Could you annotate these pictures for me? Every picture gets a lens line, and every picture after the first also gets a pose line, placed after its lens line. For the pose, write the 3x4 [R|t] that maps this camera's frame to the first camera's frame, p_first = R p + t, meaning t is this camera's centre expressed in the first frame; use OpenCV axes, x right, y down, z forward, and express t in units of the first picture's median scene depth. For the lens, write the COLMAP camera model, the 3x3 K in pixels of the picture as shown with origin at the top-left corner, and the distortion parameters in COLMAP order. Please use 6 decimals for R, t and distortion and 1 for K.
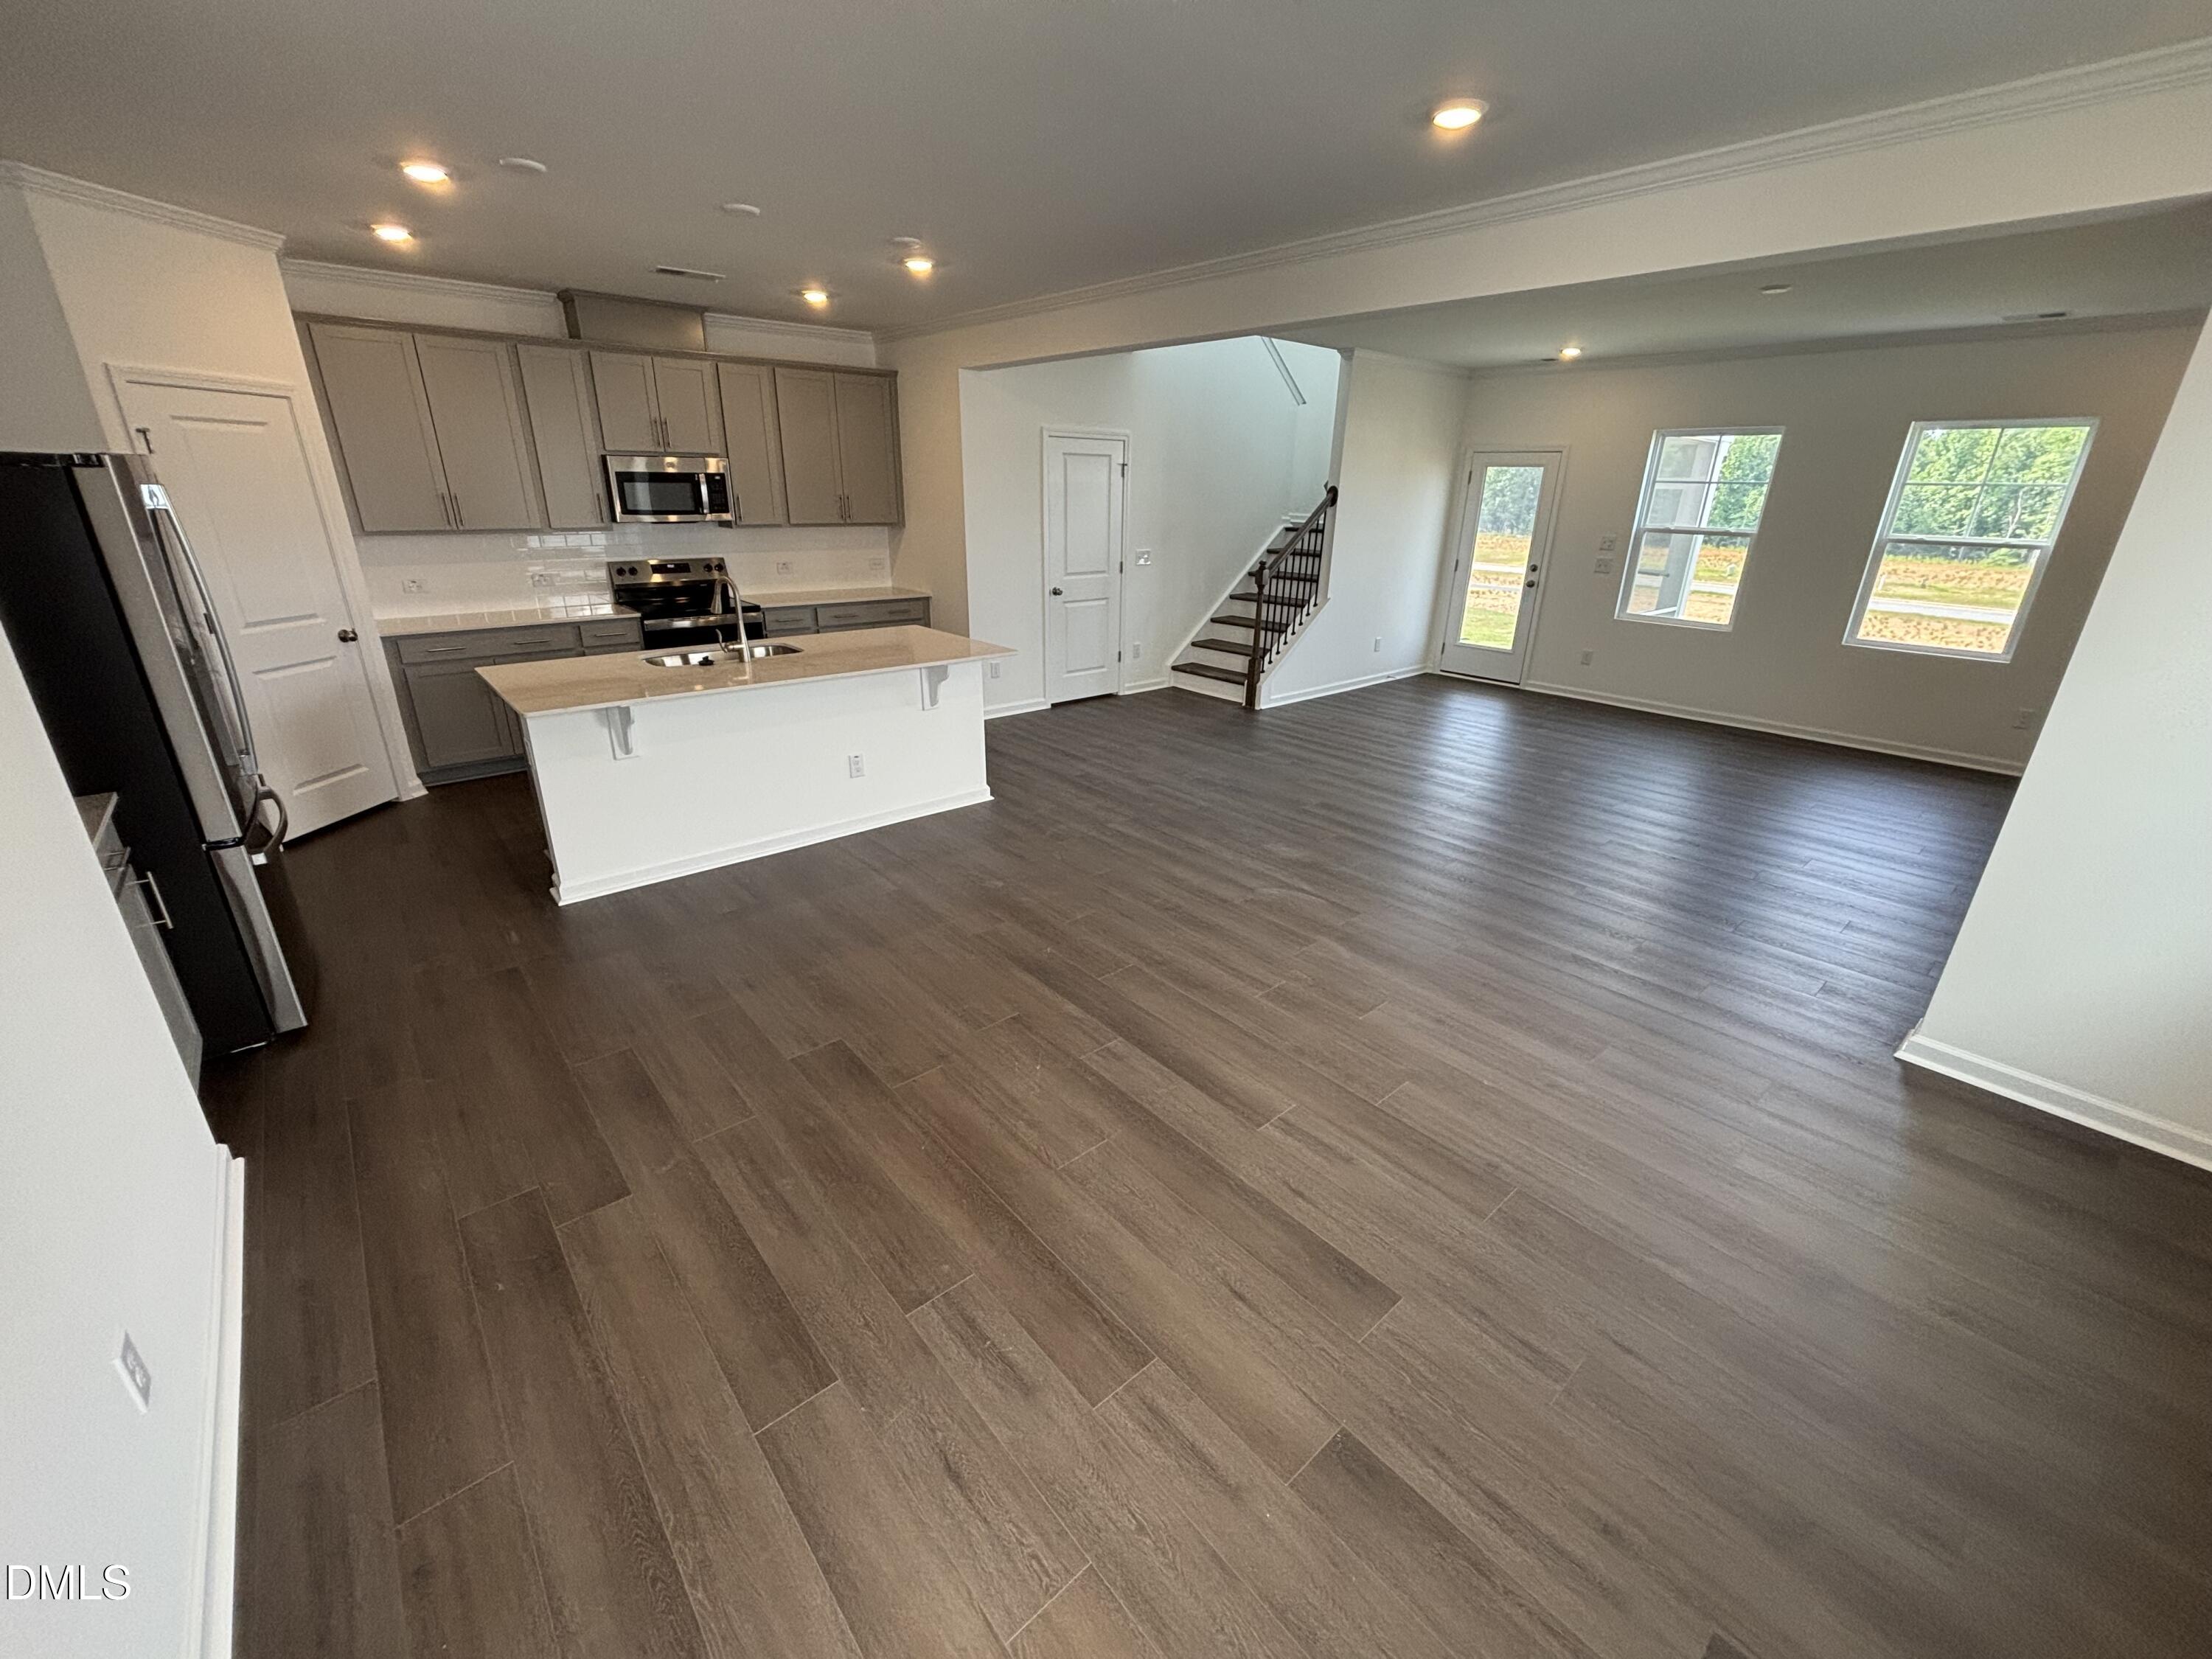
lens RADIAL K [[892.5, 0, 1104.5], [0, 892.5, 824.1], [0, 0, 1]] dist [-0.002307, -0.000473]
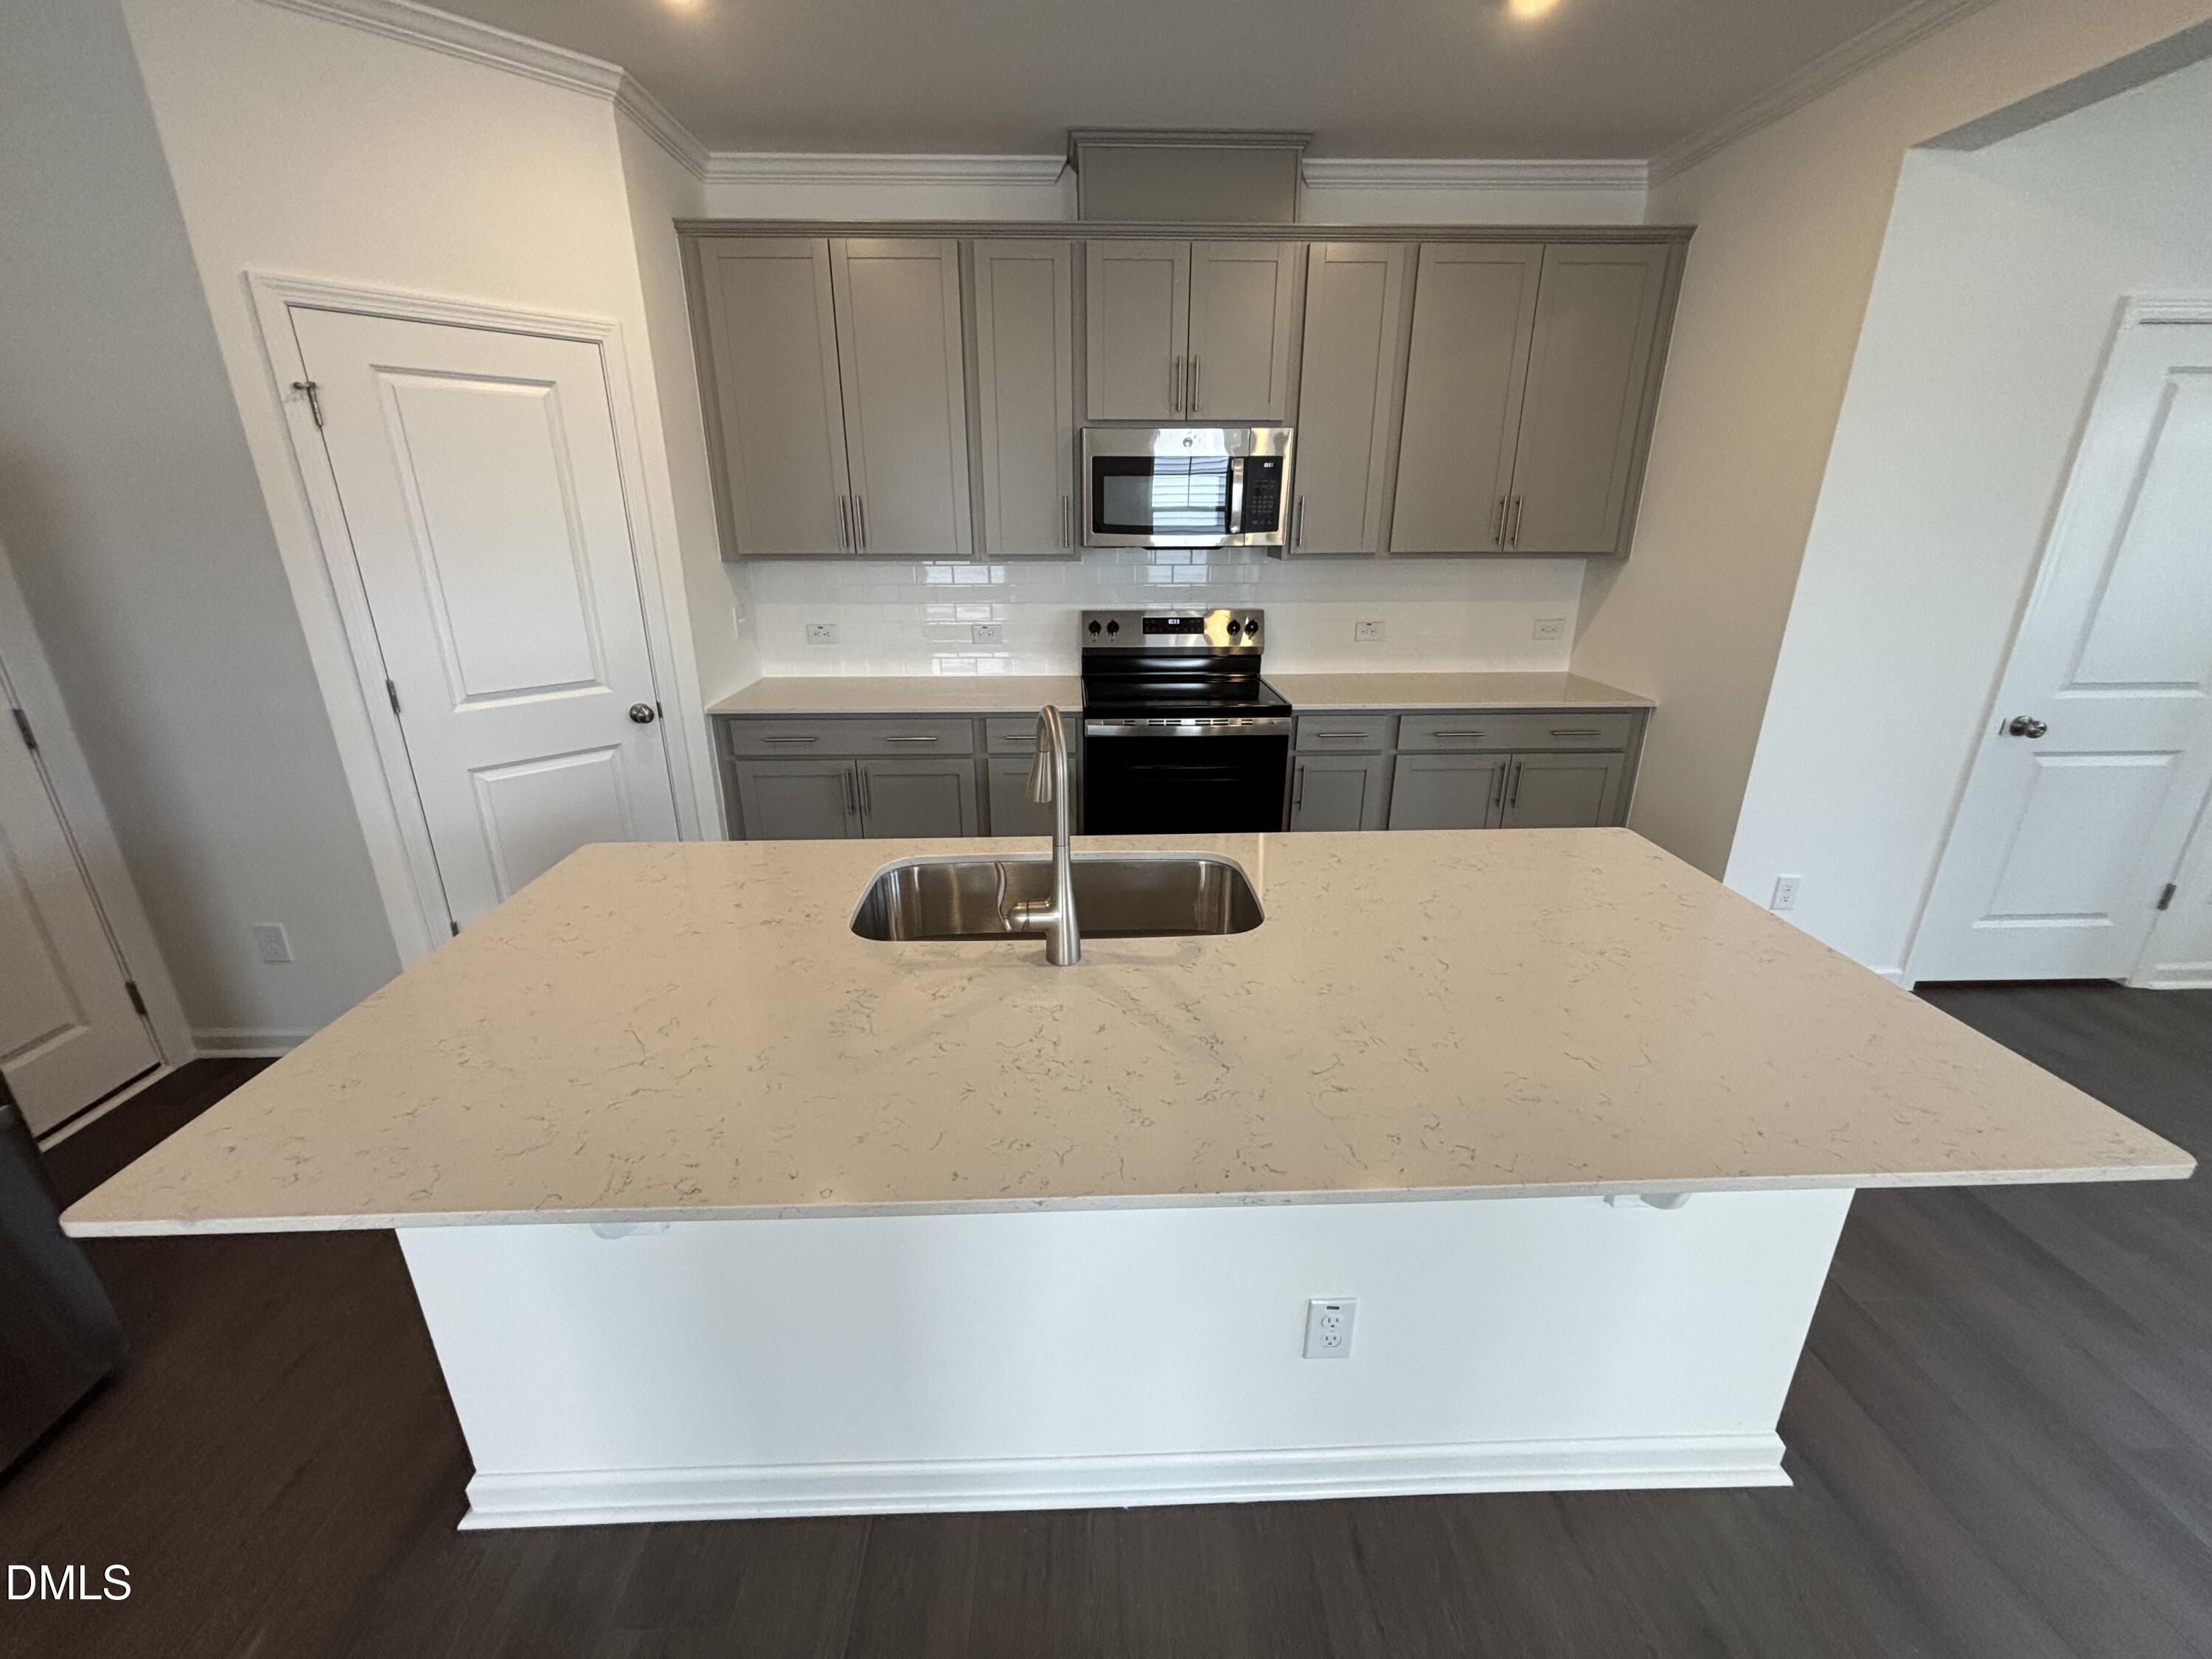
lens RADIAL K [[892.5, 0, 1104.5], [0, 892.5, 824.1], [0, 0, 1]] dist [-0.002307, -0.000473]
pose [[0.770206, 0.195274, -0.607166, -0.141920], [-0.214038, 0.975907, 0.042354, -0.180342], [0.600808, 0.097336, 0.793445, 0.537931]]
